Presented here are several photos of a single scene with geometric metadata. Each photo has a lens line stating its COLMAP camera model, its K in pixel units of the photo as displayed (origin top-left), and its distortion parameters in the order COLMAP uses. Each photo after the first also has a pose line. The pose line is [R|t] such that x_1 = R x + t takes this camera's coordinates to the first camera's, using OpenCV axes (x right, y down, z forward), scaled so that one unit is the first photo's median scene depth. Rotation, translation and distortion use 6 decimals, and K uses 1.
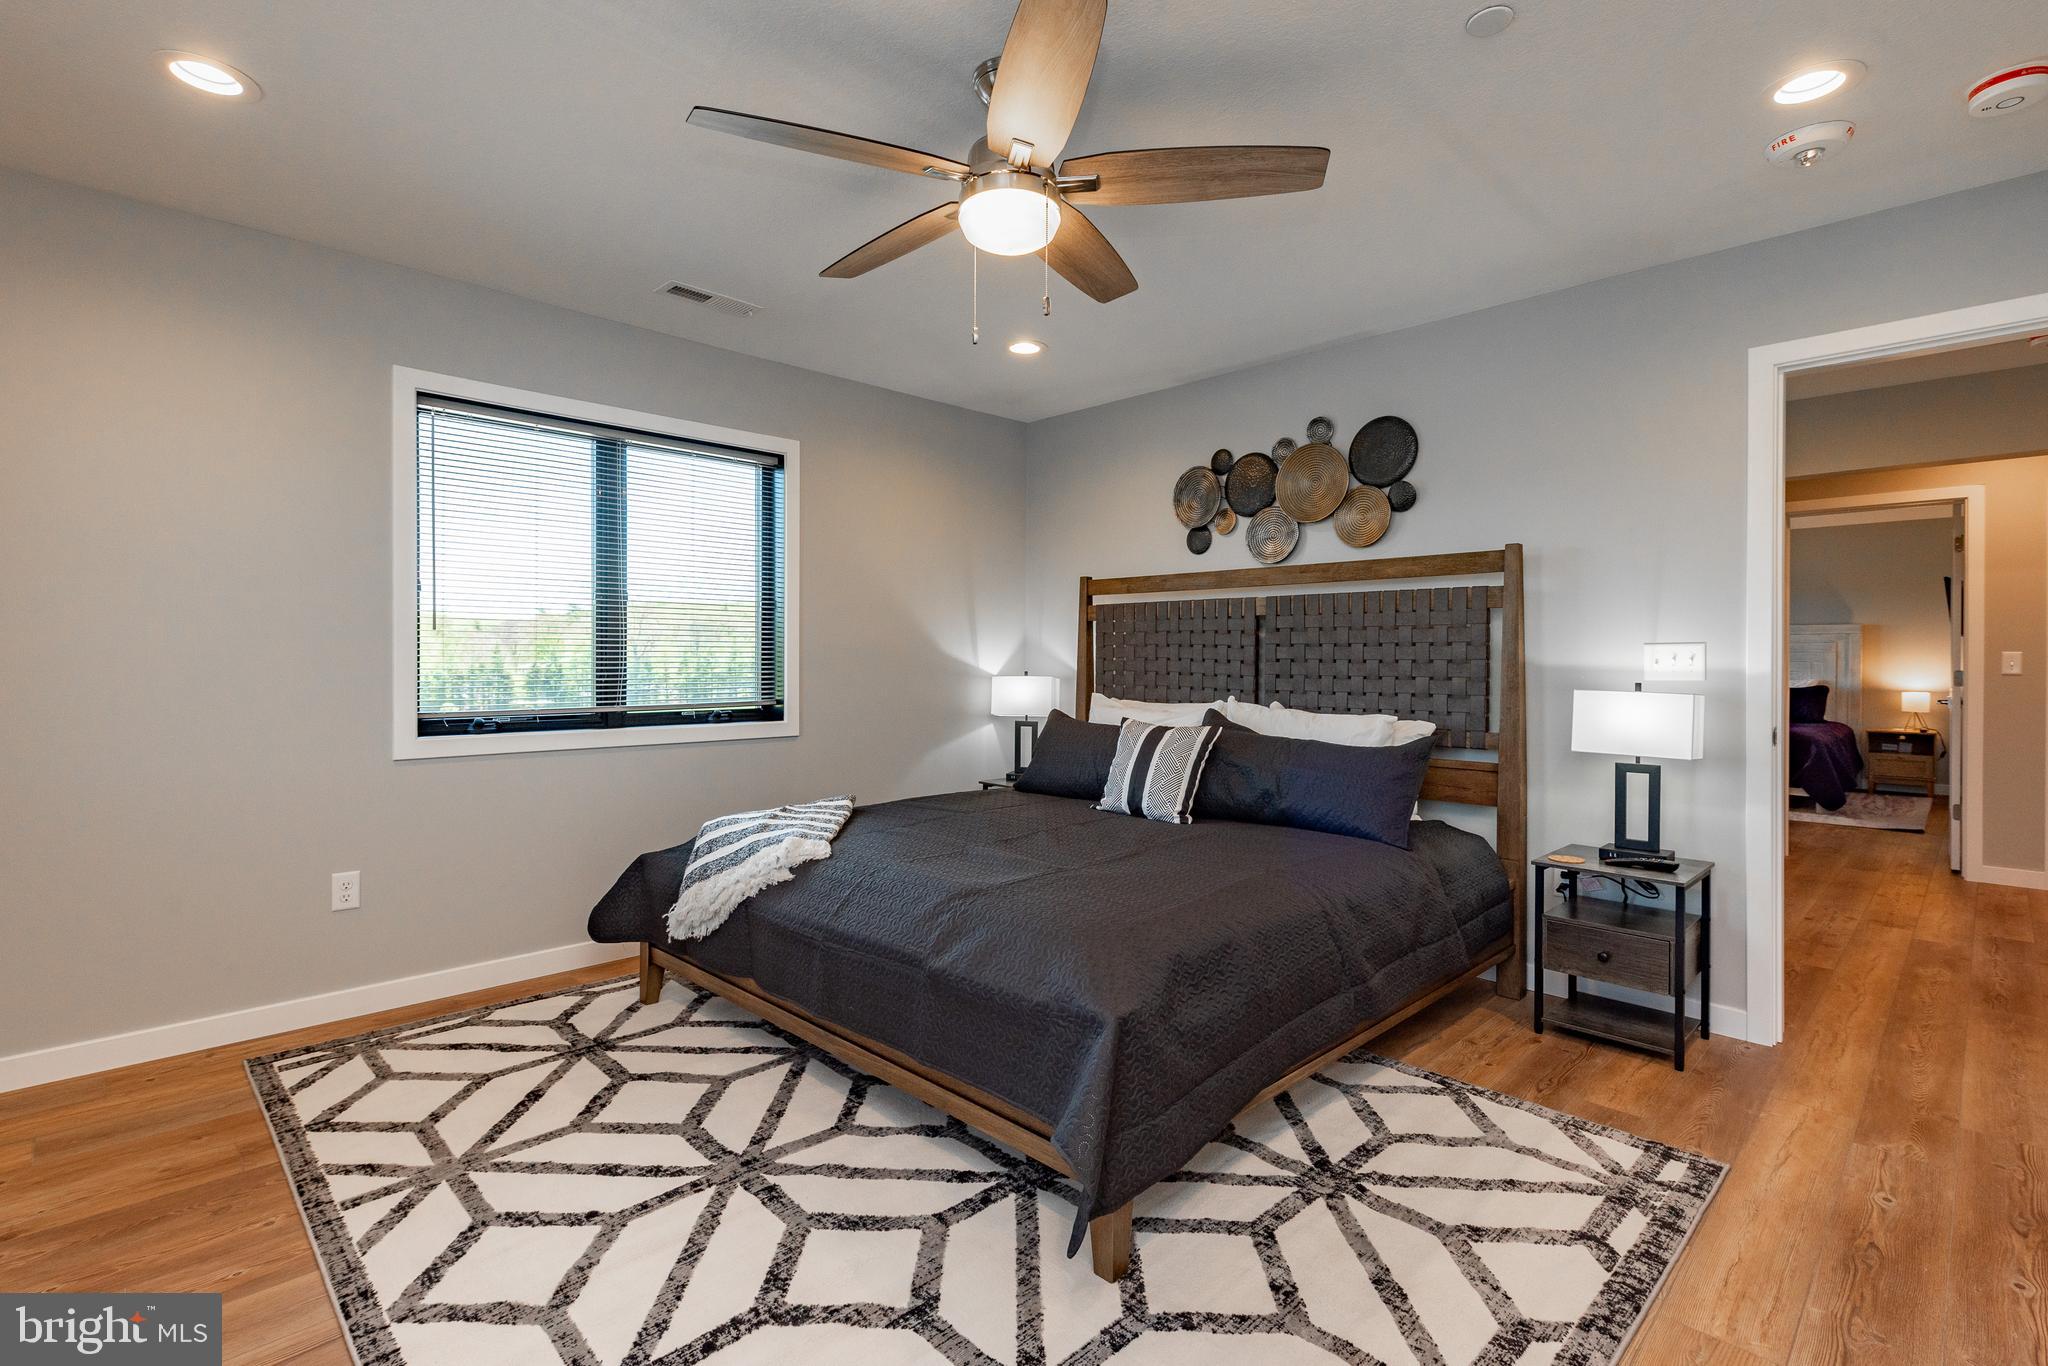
lens RADIAL K [[931.6, 0, 978.7], [0, 931.6, 653.0], [0, 0, 1]] dist [-0.005820, -0.000577]
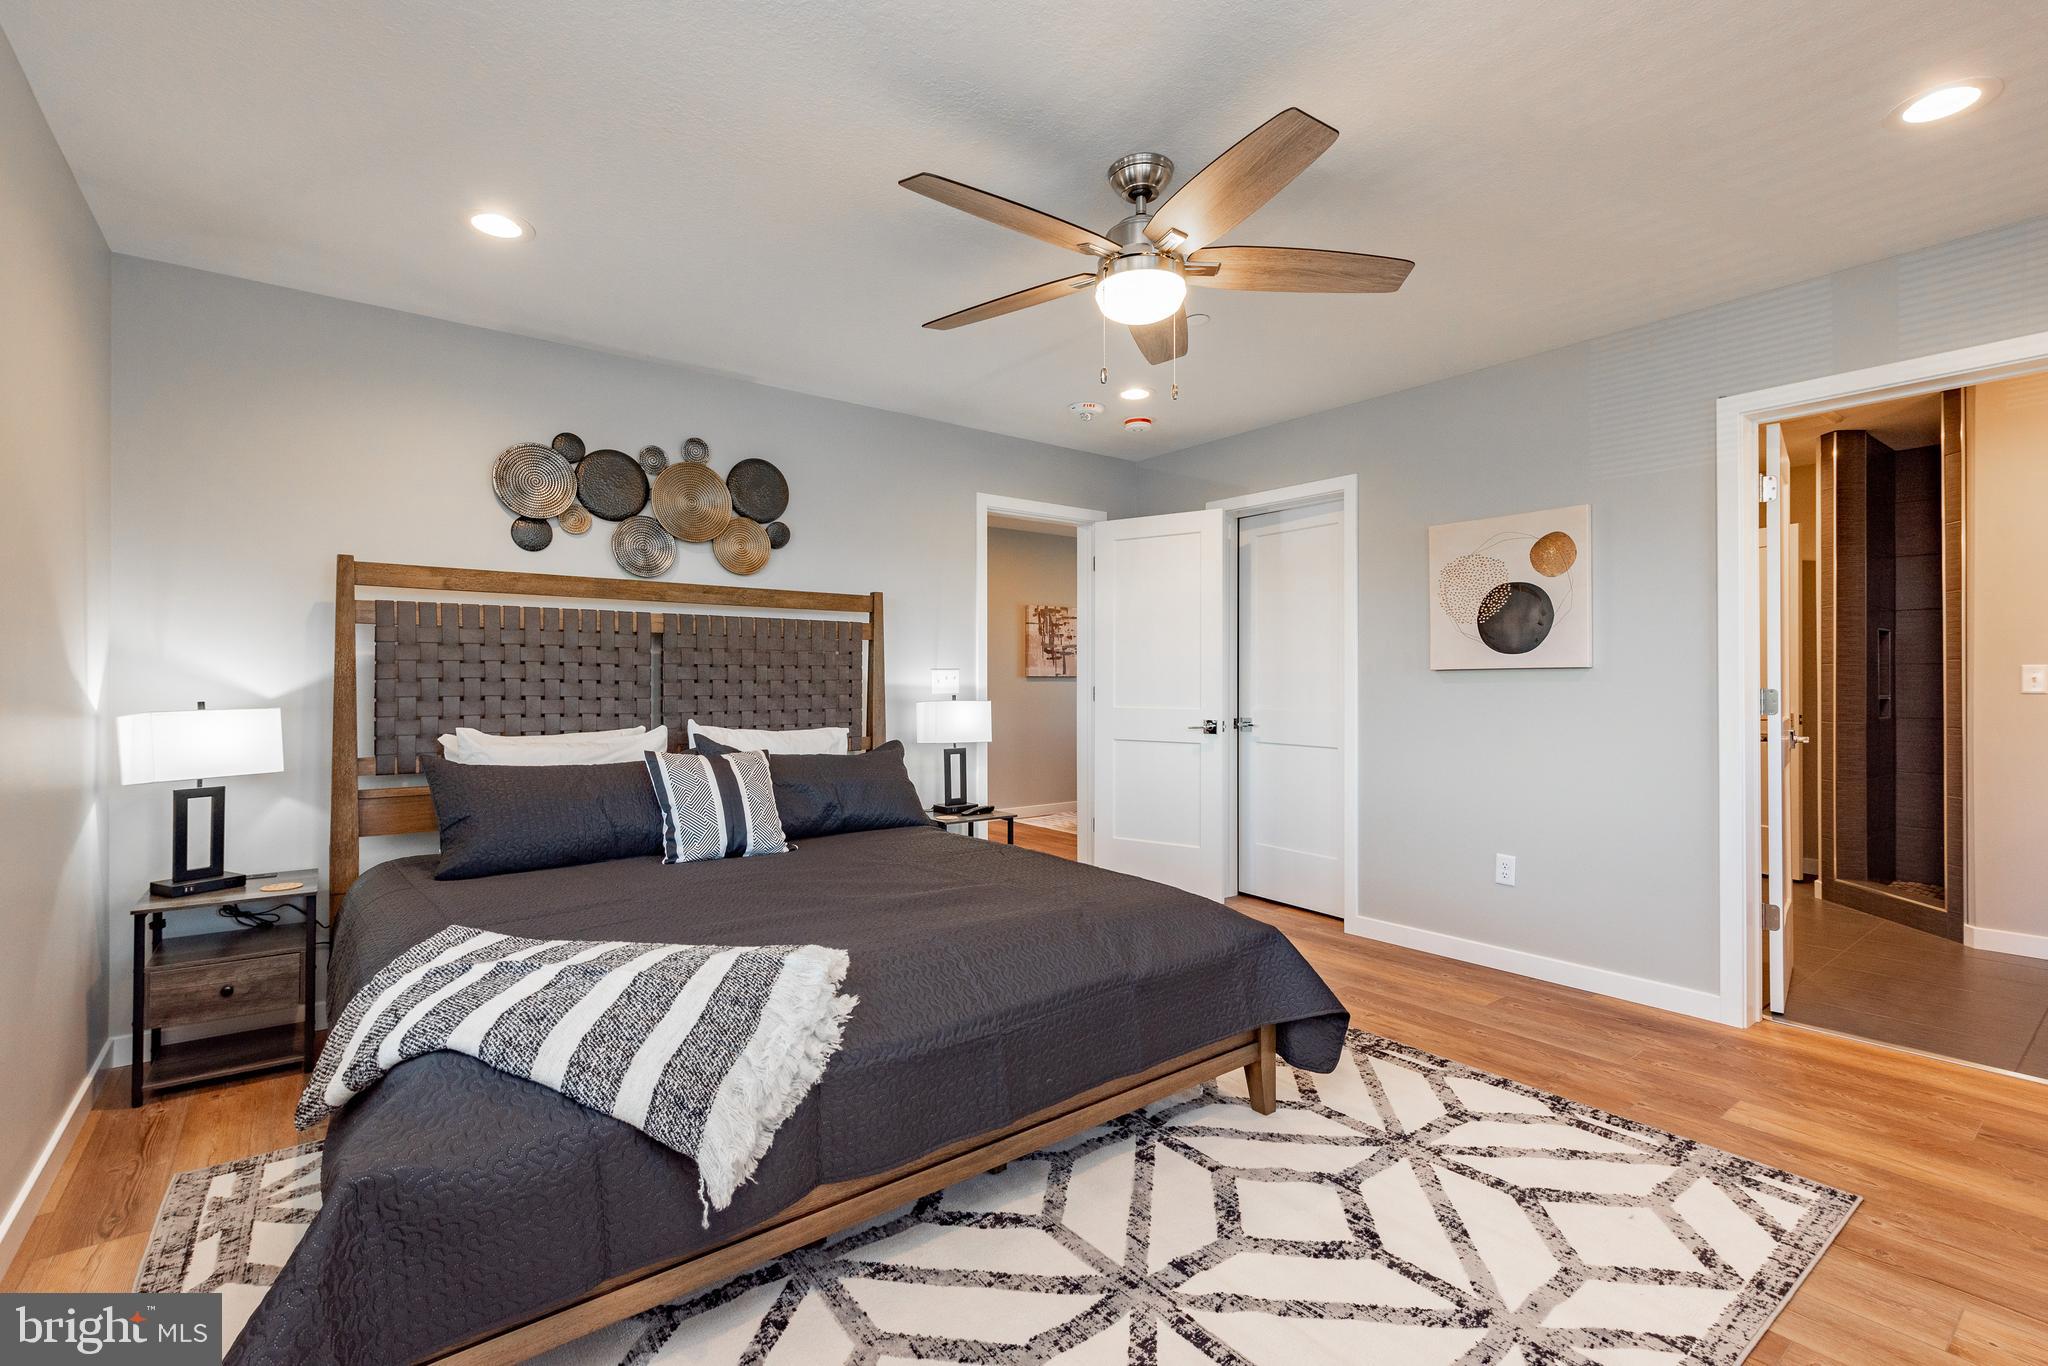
lens RADIAL K [[931.6, 0, 1006.4], [0, 931.6, 685.0], [0, 0, 1]] dist [-0.005820, -0.000577]
pose [[0.112143, -0.012136, 0.993618, -0.630558], [-0.007919, 0.999883, 0.013106, -0.003602], [-0.993661, -0.009338, 0.112034, 0.589622]]
